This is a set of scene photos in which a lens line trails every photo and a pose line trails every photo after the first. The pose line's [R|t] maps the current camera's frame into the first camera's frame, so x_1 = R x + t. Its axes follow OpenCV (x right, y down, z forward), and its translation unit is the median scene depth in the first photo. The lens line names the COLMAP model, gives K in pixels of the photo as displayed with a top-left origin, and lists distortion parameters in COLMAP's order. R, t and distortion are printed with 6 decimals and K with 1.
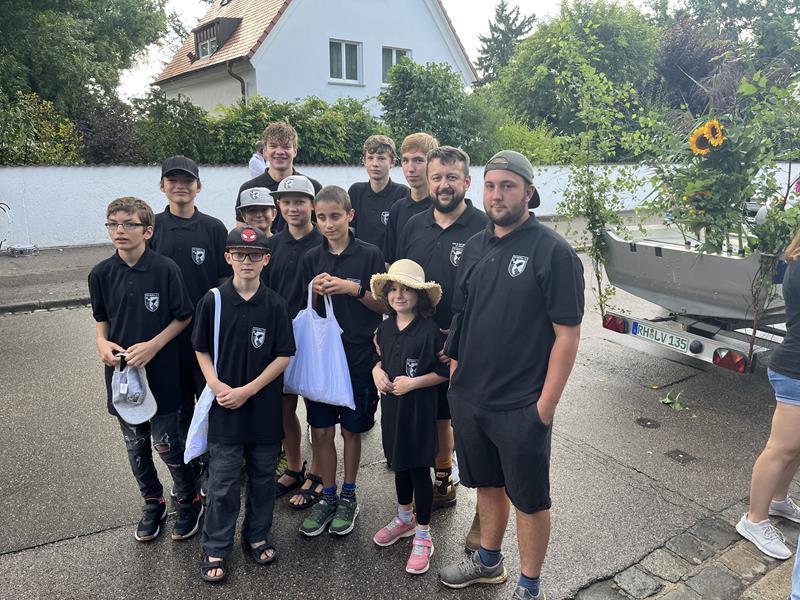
lens RADIAL K [[605.5, 0, 403.0], [0, 605.5, 300.4], [0, 0, 1]] dist [0.069168, -0.097223]
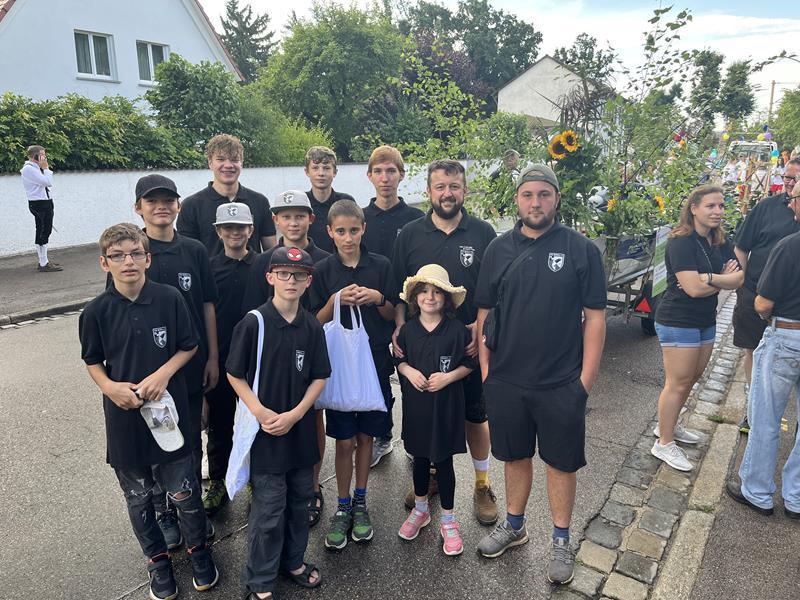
lens RADIAL K [[605.5, 0, 402.4], [0, 605.5, 291.8], [0, 0, 1]] dist [0.069168, -0.097223]
pose [[0.918678, -0.103321, 0.381255, -0.423188], [0.107609, 0.994142, 0.010119, -0.034269], [-0.380067, 0.031730, 0.924414, 0.024914]]
